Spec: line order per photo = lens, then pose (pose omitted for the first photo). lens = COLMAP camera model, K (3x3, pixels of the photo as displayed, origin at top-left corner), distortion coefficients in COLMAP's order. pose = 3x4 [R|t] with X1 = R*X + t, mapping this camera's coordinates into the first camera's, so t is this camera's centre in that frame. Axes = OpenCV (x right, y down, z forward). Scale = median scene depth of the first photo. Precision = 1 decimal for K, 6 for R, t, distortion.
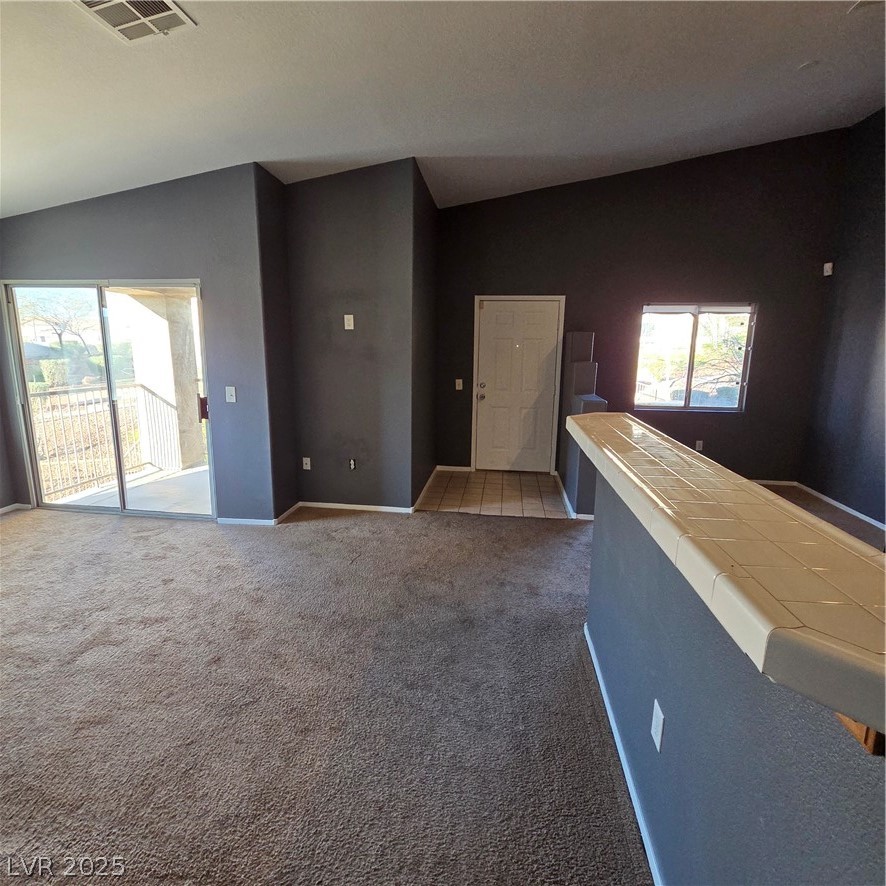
lens RADIAL K [[485.7, 0, 443.6], [0, 485.7, 442.4], [0, 0, 1]] dist [0.003740, -0.003215]
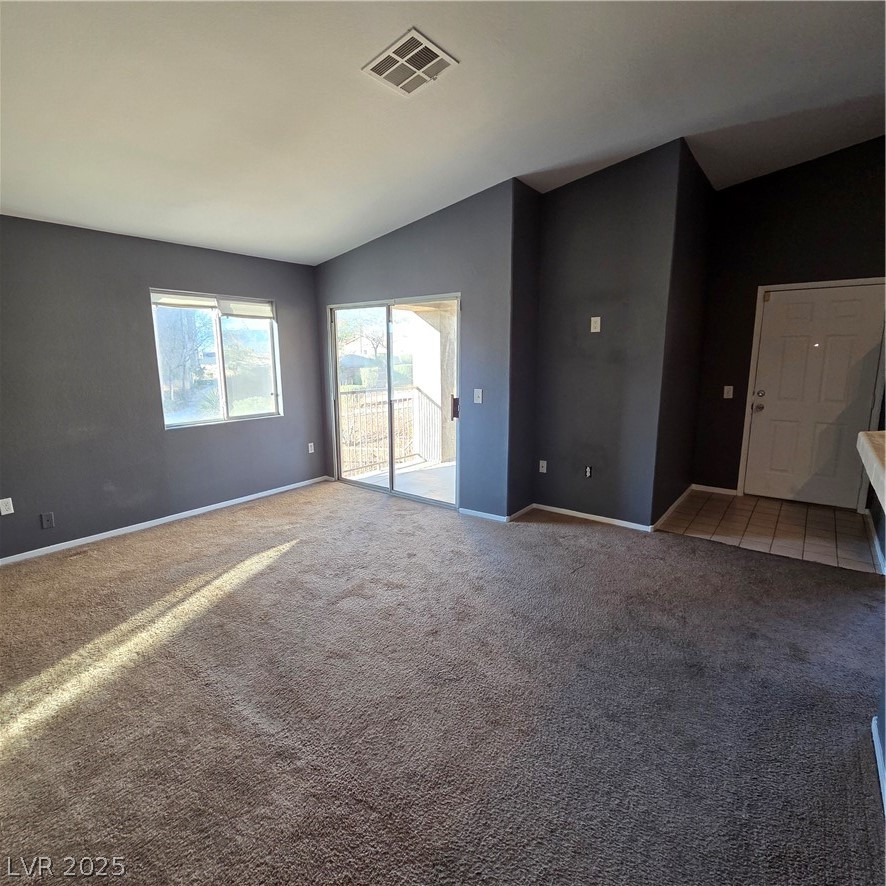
lens RADIAL K [[485.7, 0, 443.5], [0, 485.7, 443.4], [0, 0, 1]] dist [0.003740, -0.003215]
pose [[0.865602, 0.071944, -0.495538, 0.042677], [-0.078487, 0.996886, 0.007630, 0.004538], [0.494544, 0.032289, 0.868553, 0.021017]]
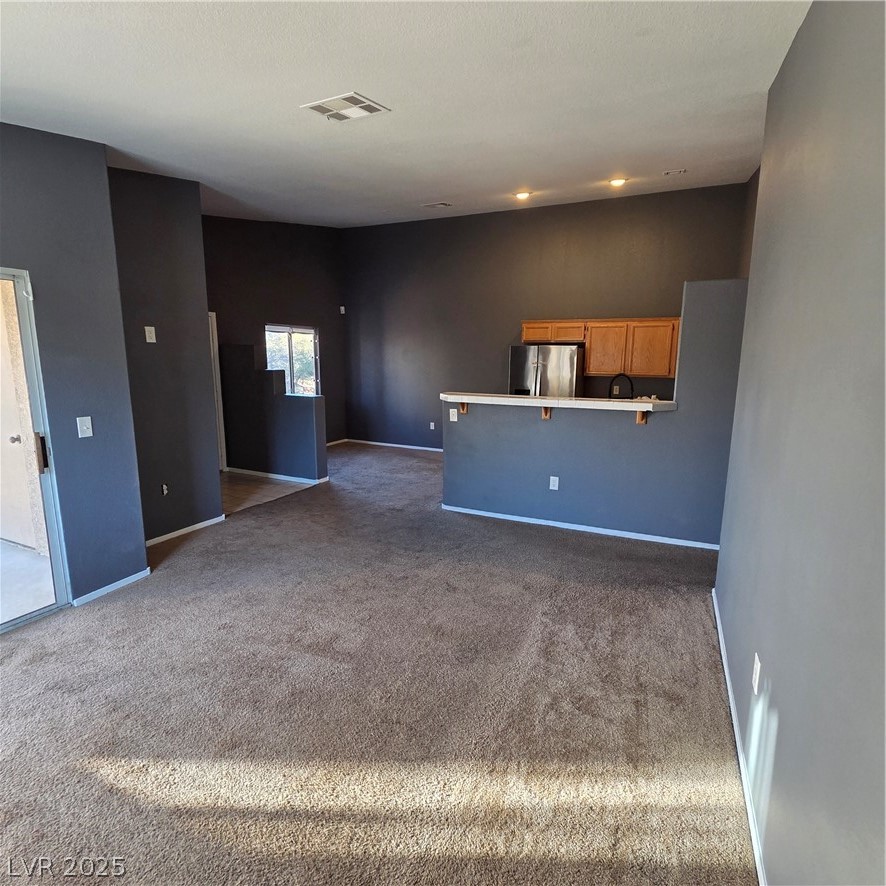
lens RADIAL K [[485.7, 0, 442.9], [0, 485.7, 445.9], [0, 0, 1]] dist [0.003740, -0.003215]
pose [[0.307557, -0.179897, 0.934369, -1.000698], [0.176810, 0.975669, 0.129650, -0.070510], [-0.934958, 0.125331, 0.331881, 0.228233]]
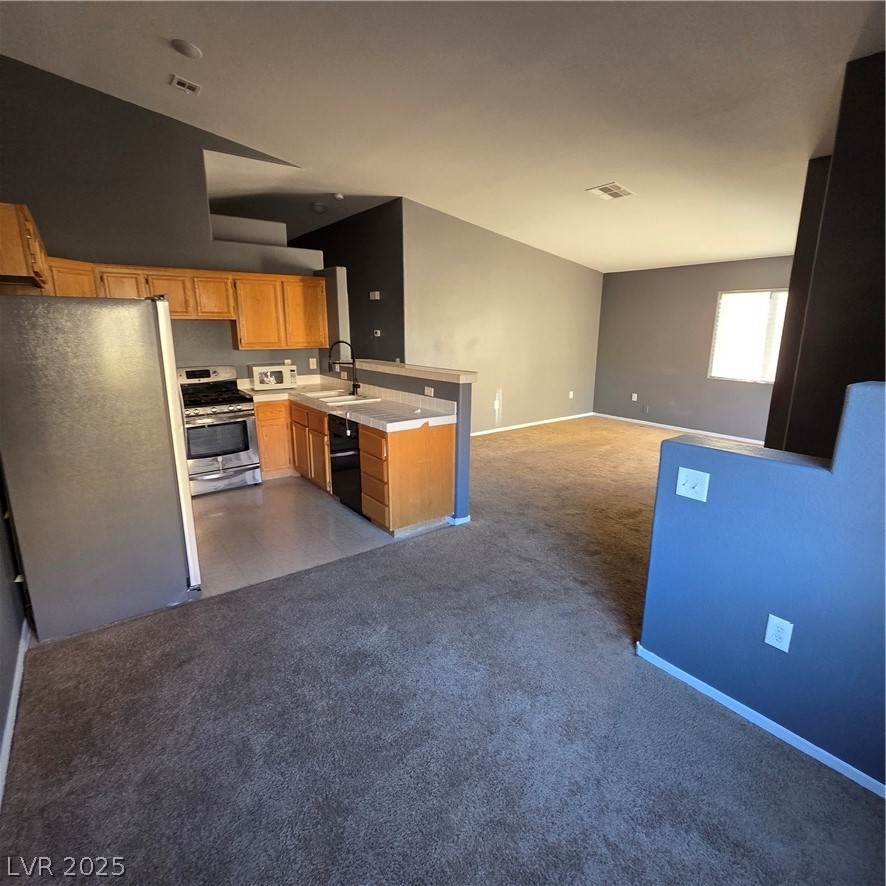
lens RADIAL K [[485.7, 0, 445.9], [0, 485.7, 444.0], [0, 0, 1]] dist [0.003740, -0.003215]
pose [[-0.726215, 0.144660, -0.672075, 0.908816], [-0.145807, 0.922959, 0.356213, -0.245892], [0.671827, 0.356681, -0.649174, 1.269483]]
